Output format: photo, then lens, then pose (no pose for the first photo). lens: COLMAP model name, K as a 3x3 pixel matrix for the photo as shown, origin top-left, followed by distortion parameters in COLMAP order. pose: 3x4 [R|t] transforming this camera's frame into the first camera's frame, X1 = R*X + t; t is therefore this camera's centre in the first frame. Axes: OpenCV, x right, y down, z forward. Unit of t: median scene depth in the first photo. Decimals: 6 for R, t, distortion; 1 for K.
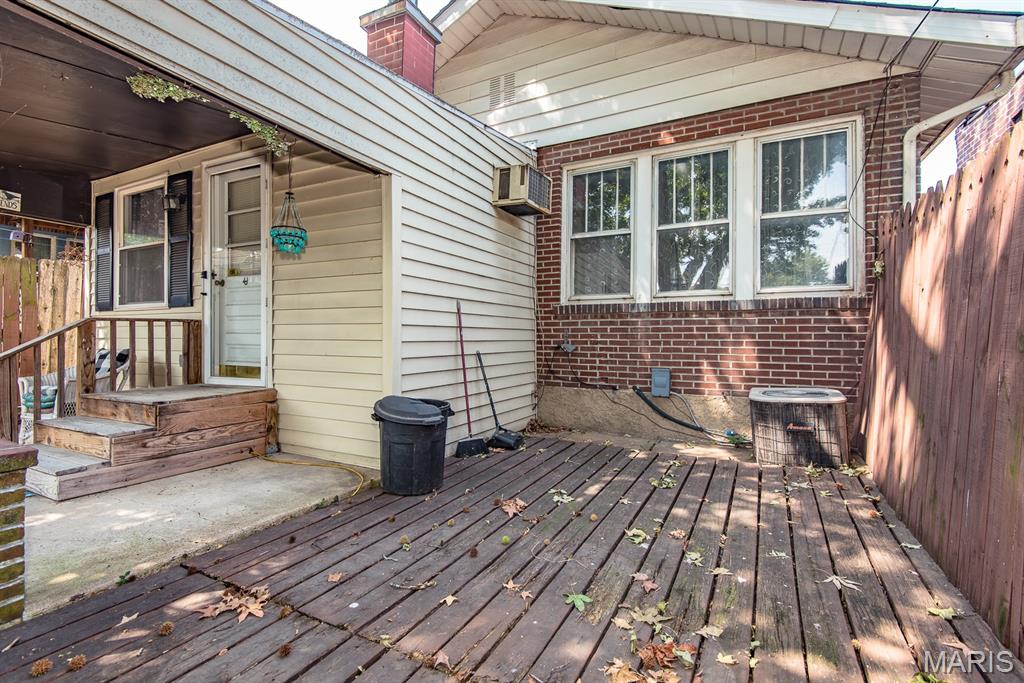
lens RADIAL K [[464.5, 0, 512.0], [0, 464.5, 341.5], [0, 0, 1]] dist [0.033484, -0.021987]
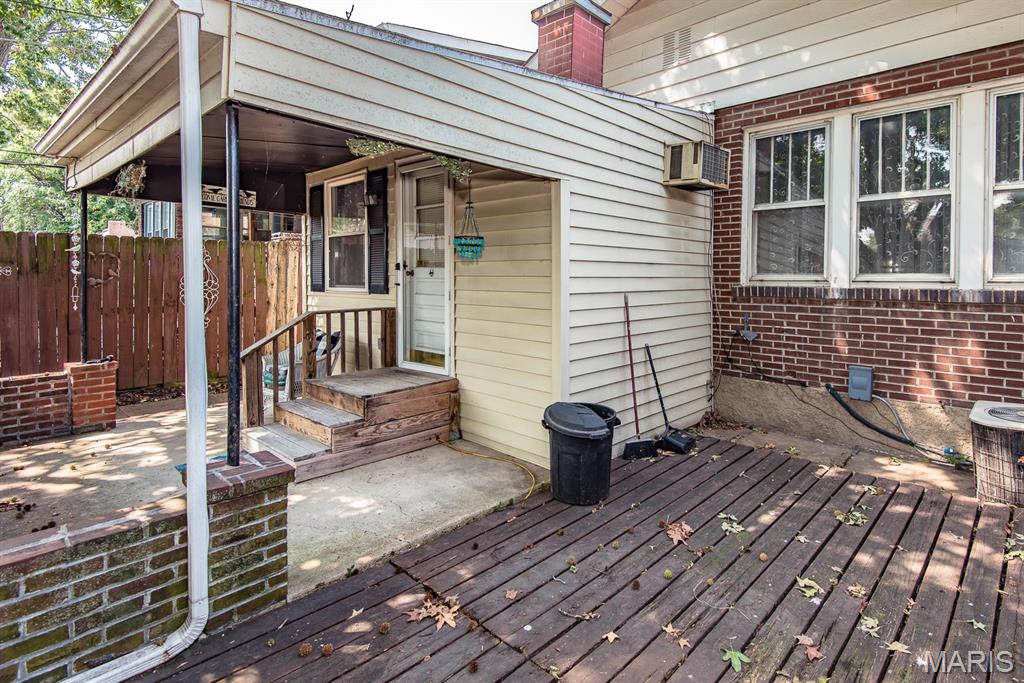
lens RADIAL K [[512.3, 0, 565.7], [0, 512.3, 280.9], [0, 0, 1]] dist [0.039931, -0.030038]
pose [[0.969493, -0.001755, -0.245114, 0.028731], [0.002114, 0.999997, 0.001201, -0.131050], [0.245111, -0.001683, 0.969493, -0.090947]]
